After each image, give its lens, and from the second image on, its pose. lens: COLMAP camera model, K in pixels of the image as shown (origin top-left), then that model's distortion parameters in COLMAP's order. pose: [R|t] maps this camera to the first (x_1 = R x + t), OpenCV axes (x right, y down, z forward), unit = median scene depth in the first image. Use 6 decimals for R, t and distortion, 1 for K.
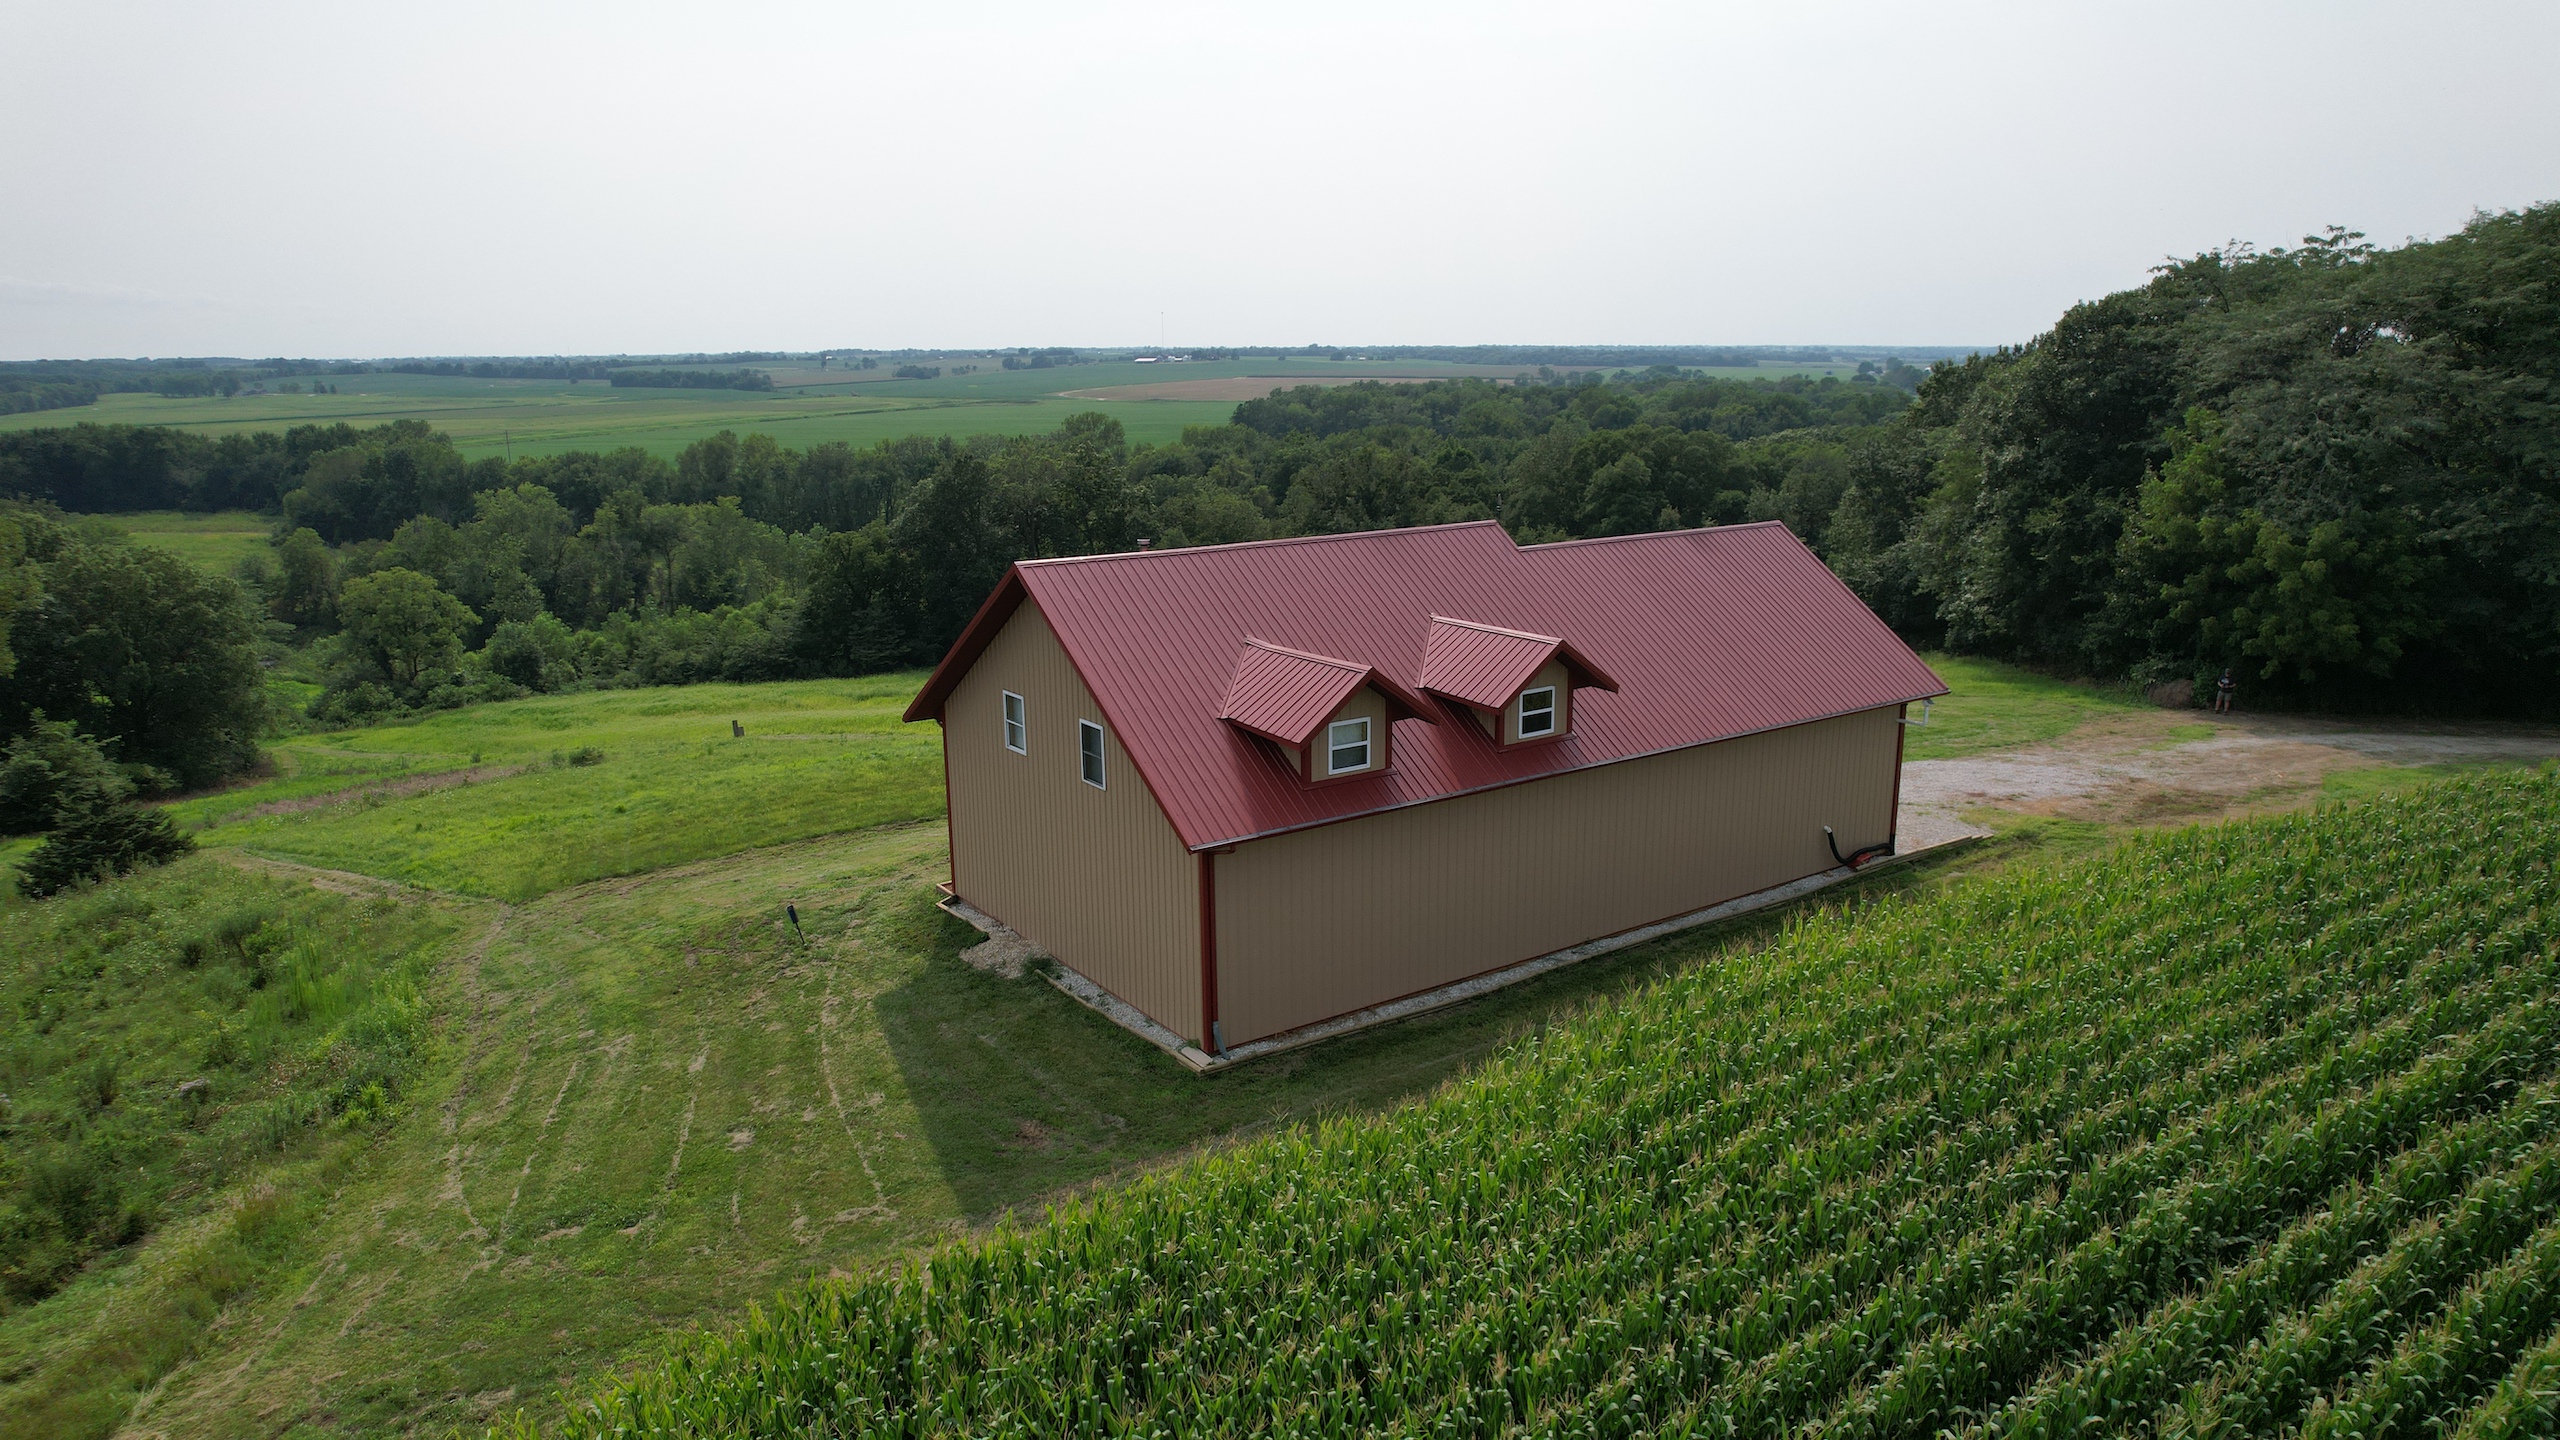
lens RADIAL K [[1621.6, 0, 1285.5], [0, 1621.6, 718.7], [0, 0, 1]] dist [-0.082571, 0.078171]
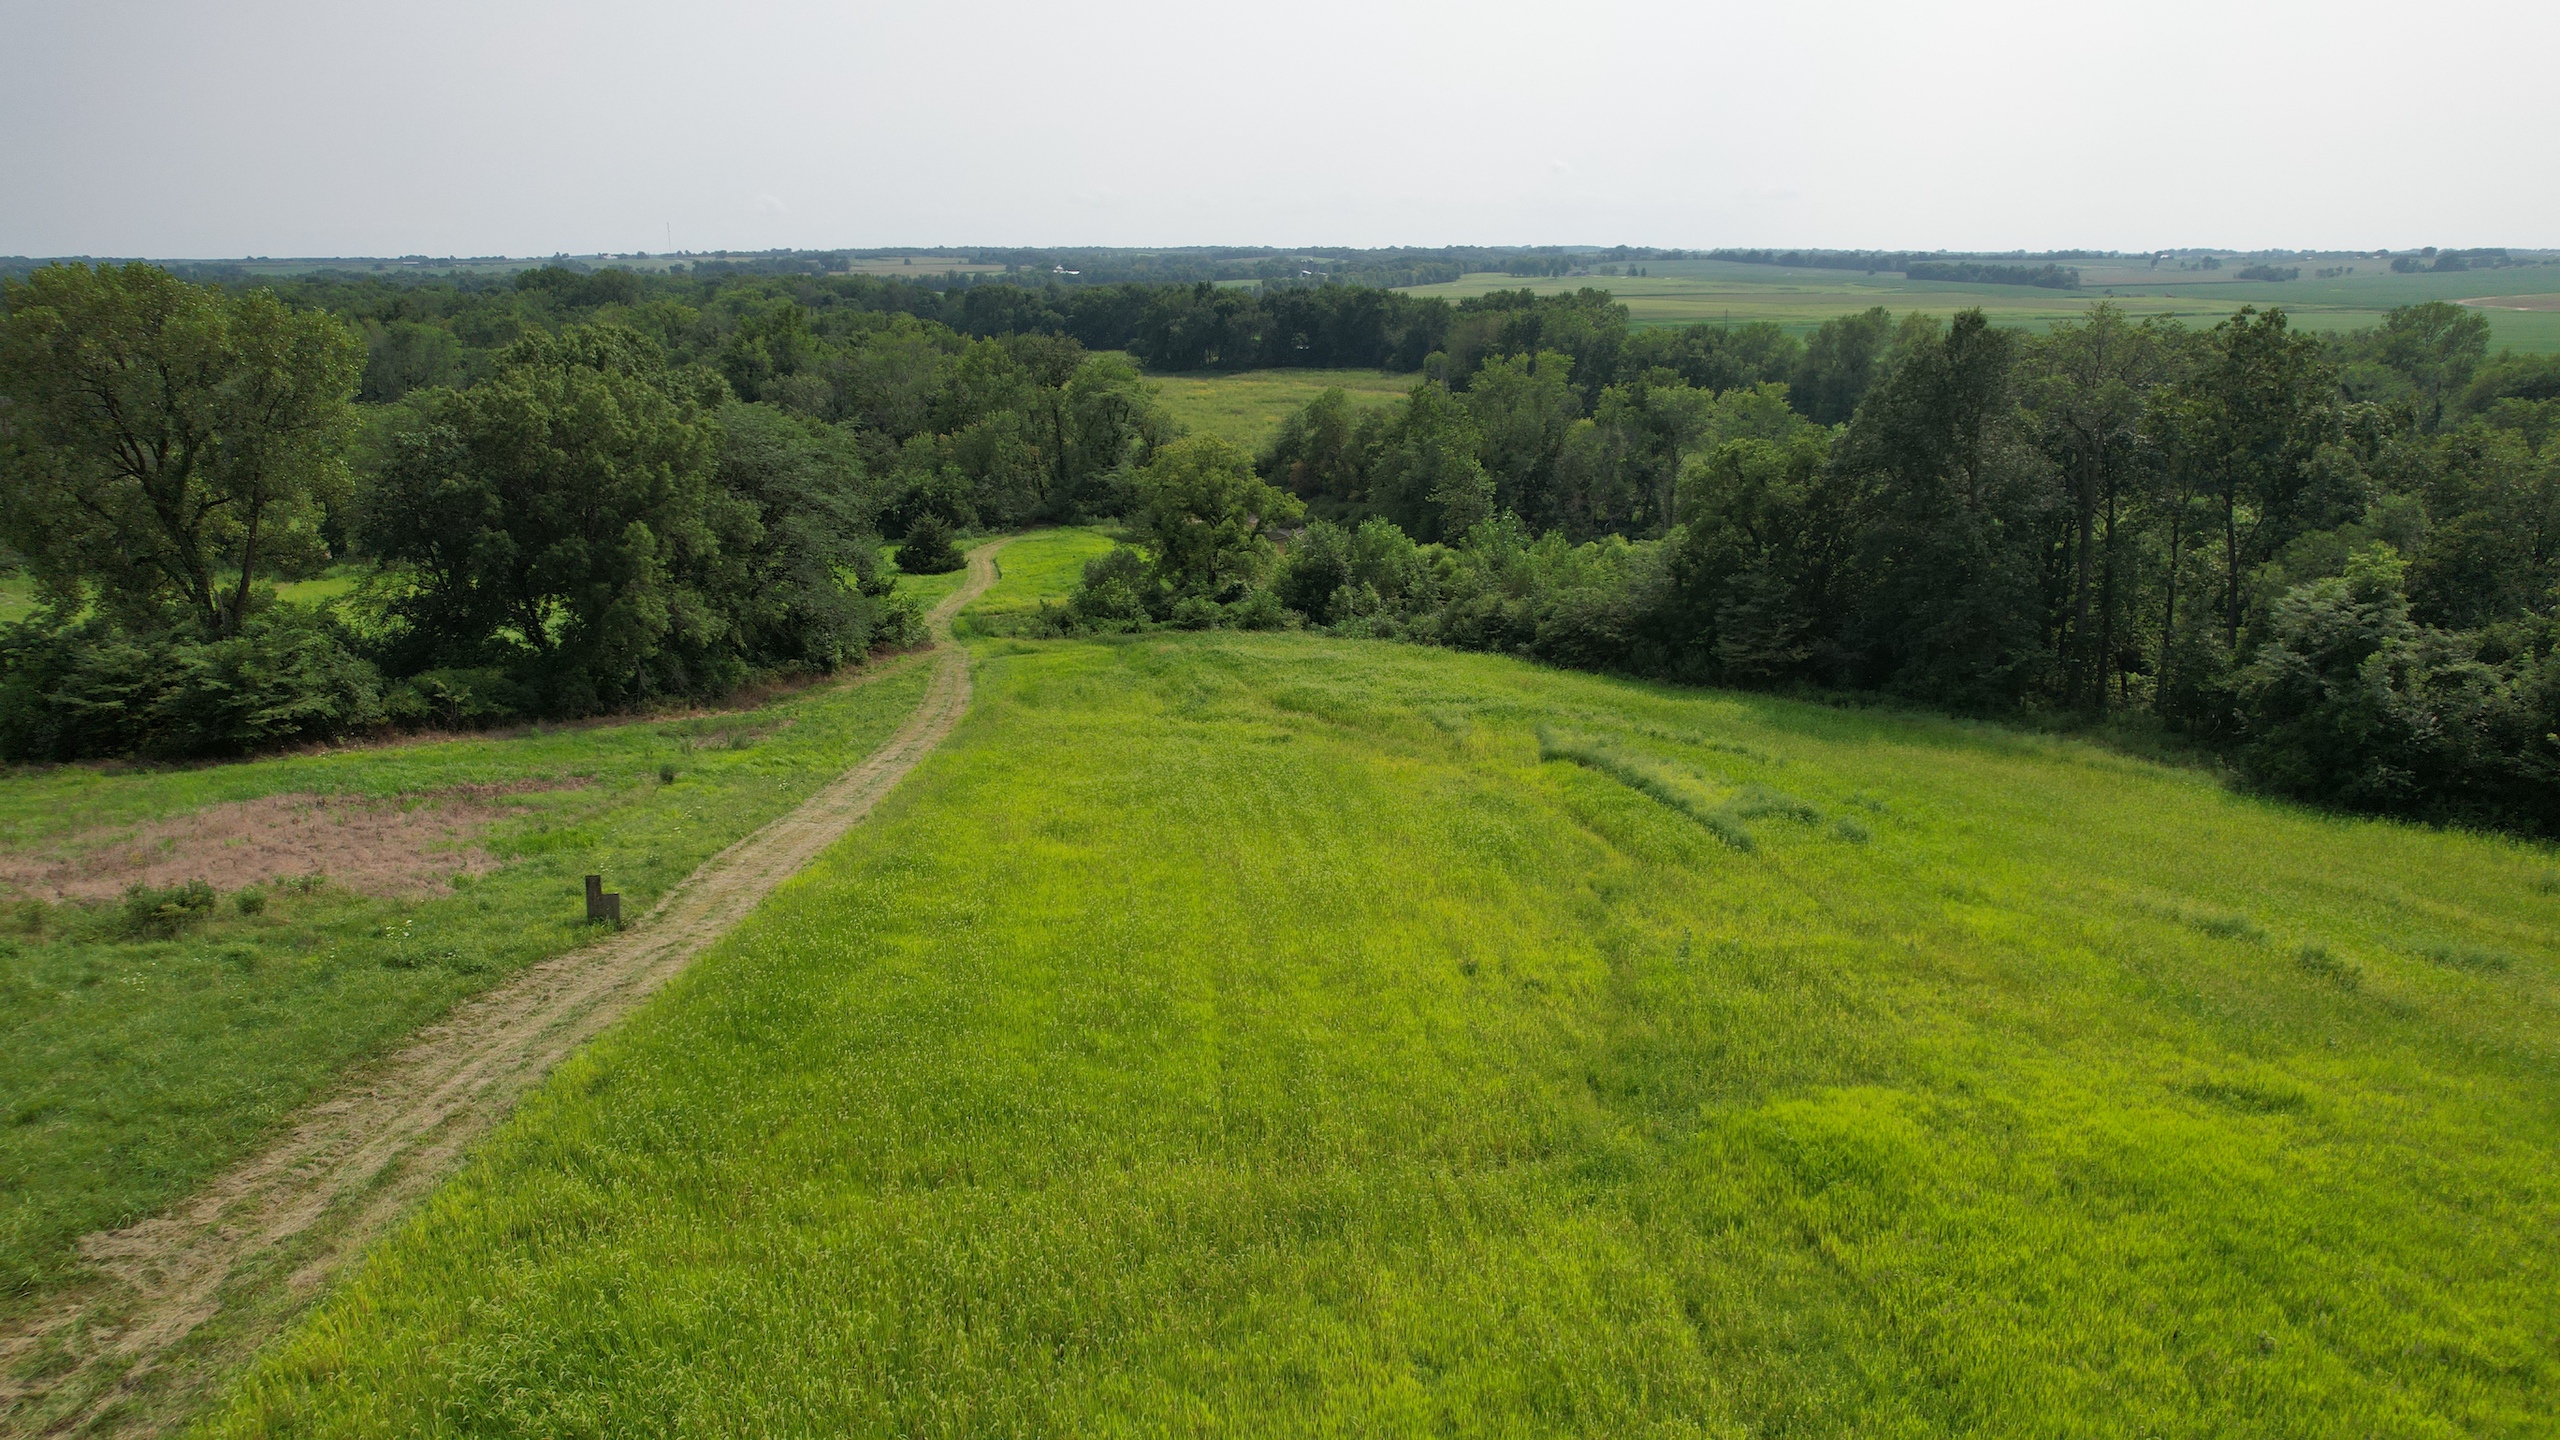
lens RADIAL K [[1621.6, 0, 1285.5], [0, 1621.6, 718.7], [0, 0, 1]] dist [-0.082571, 0.078171]
pose [[0.720904, 0.195304, -0.664947, 0.006511], [-0.154900, 0.980605, 0.120082, -0.023626], [0.675502, 0.016433, 0.737175, 0.177276]]
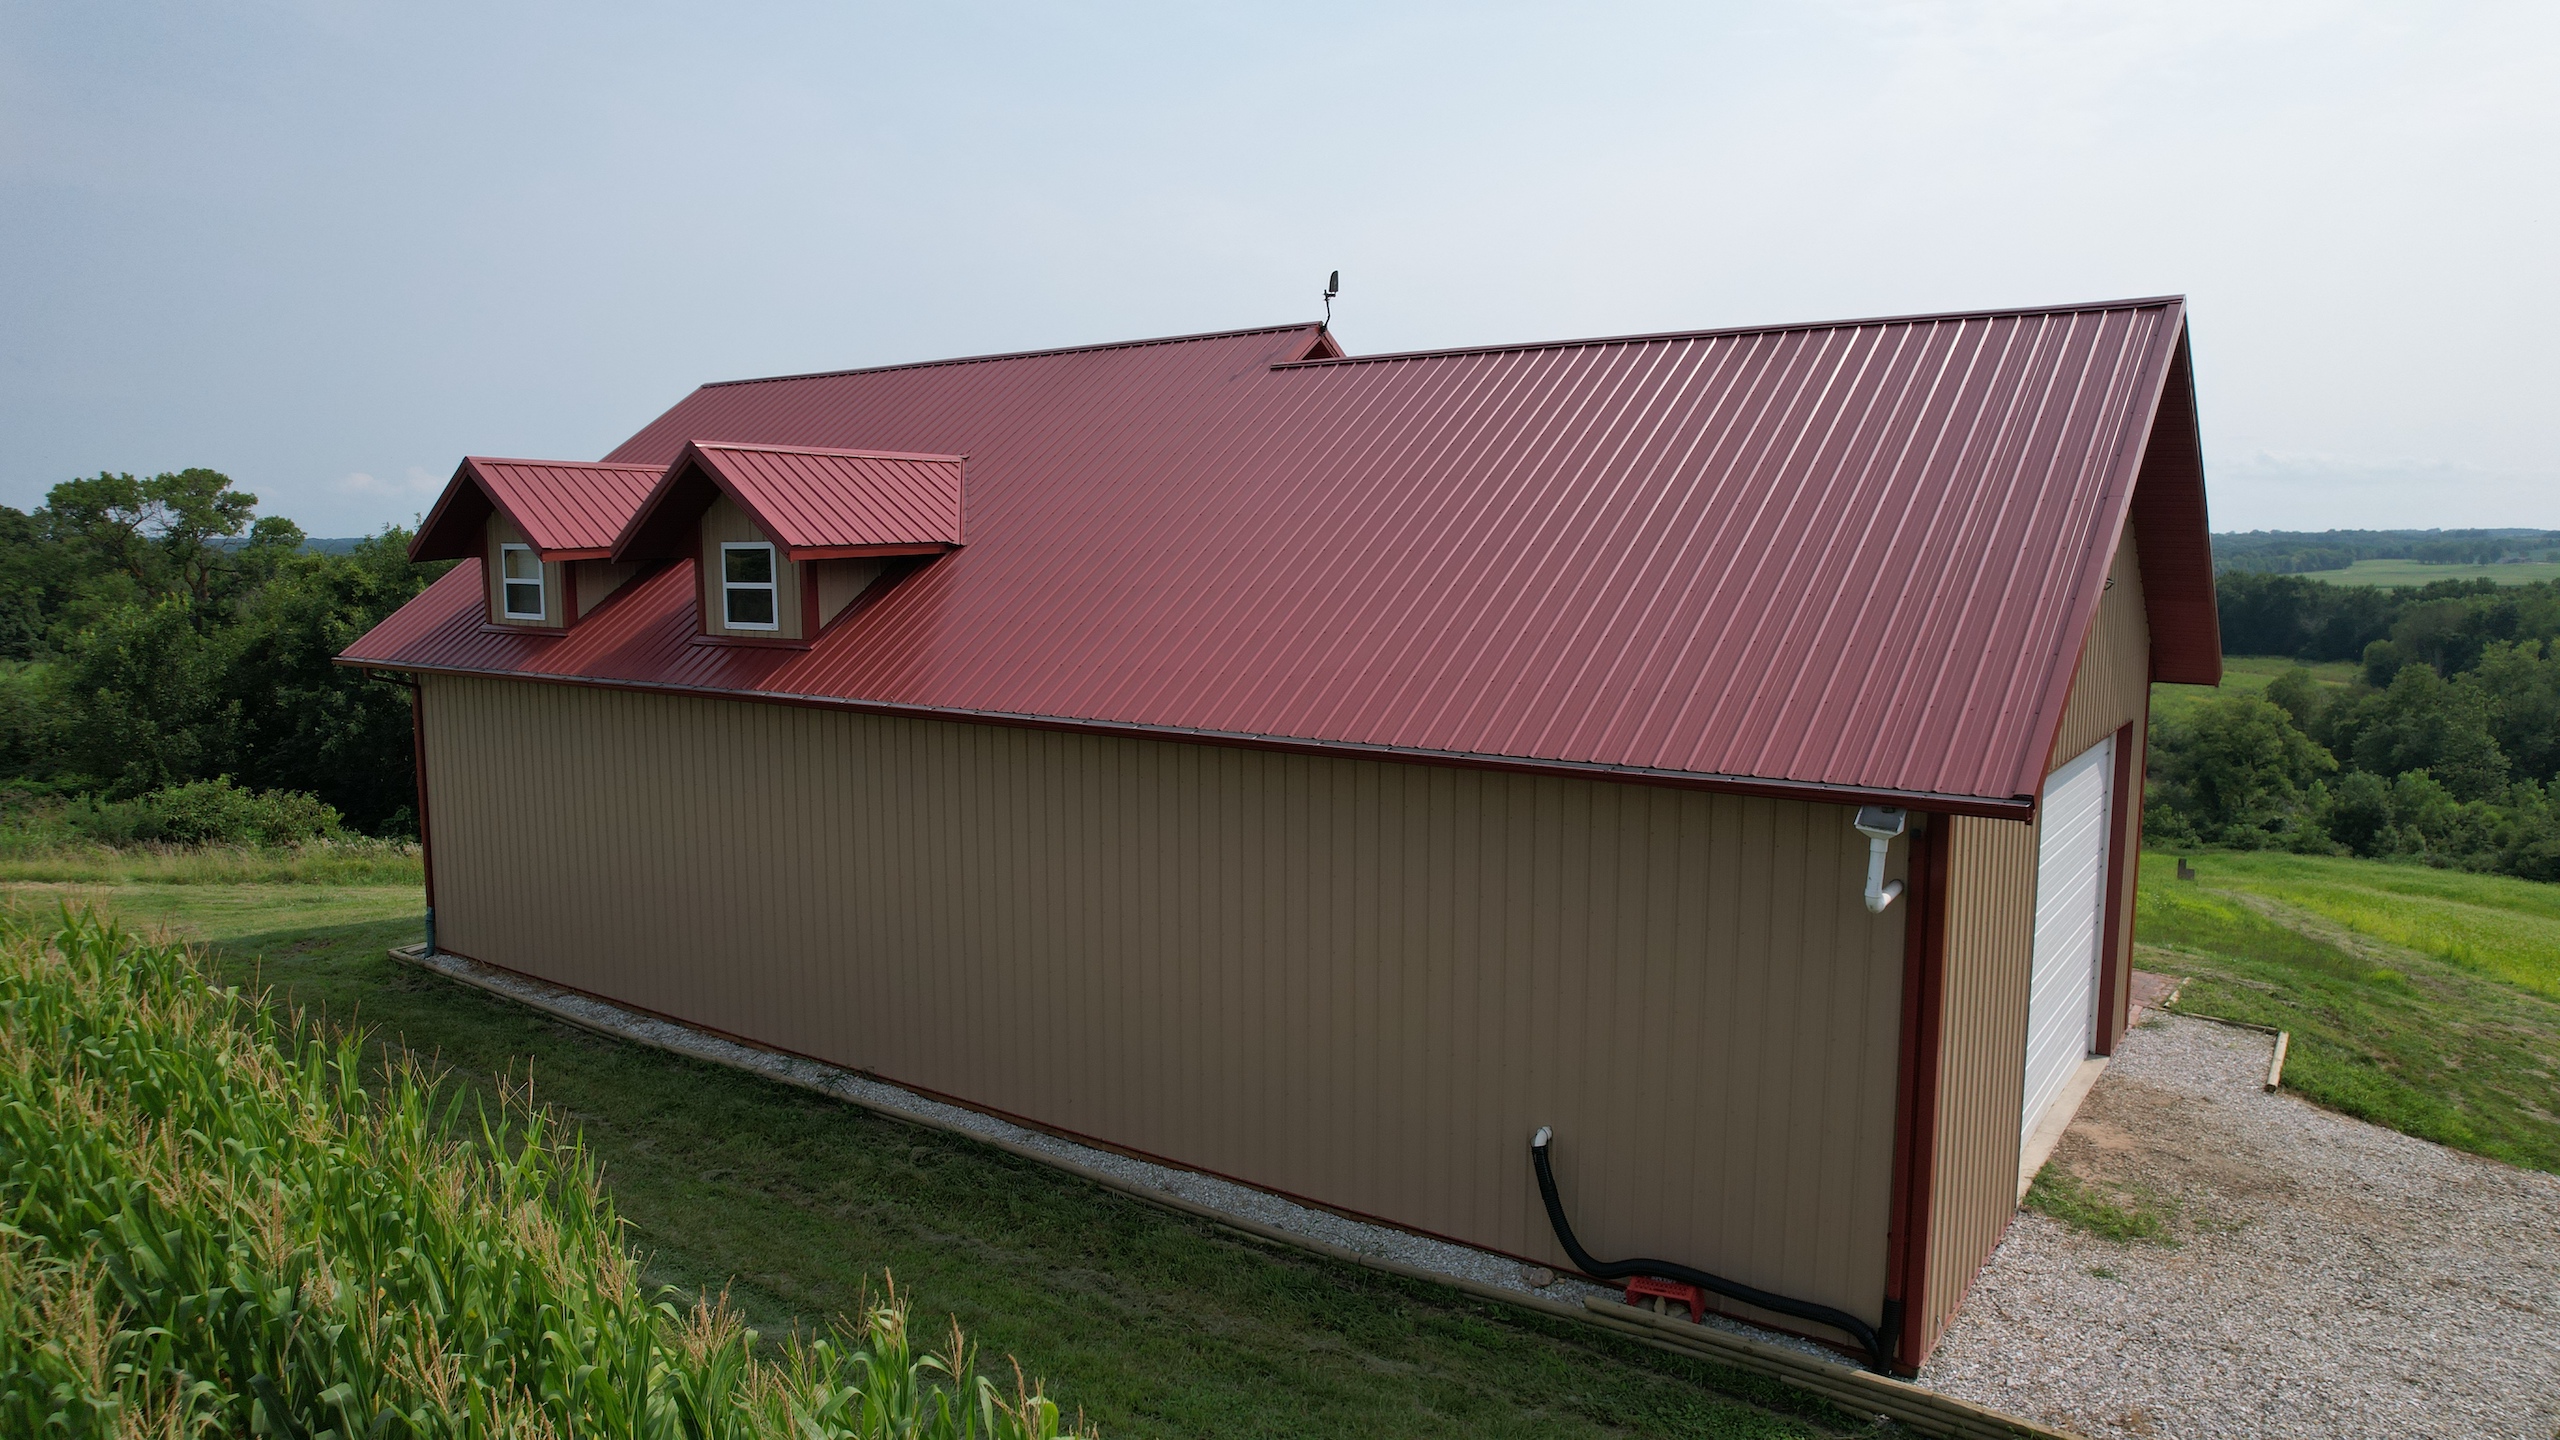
lens RADIAL K [[1621.6, 0, 1285.5], [0, 1621.6, 718.7], [0, 0, 1]] dist [-0.082571, 0.078171]
pose [[0.321939, 0.109240, -0.940437, 0.051786], [-0.208372, 0.977140, 0.042171, -0.001503], [0.923546, 0.182384, 0.337342, 0.068526]]
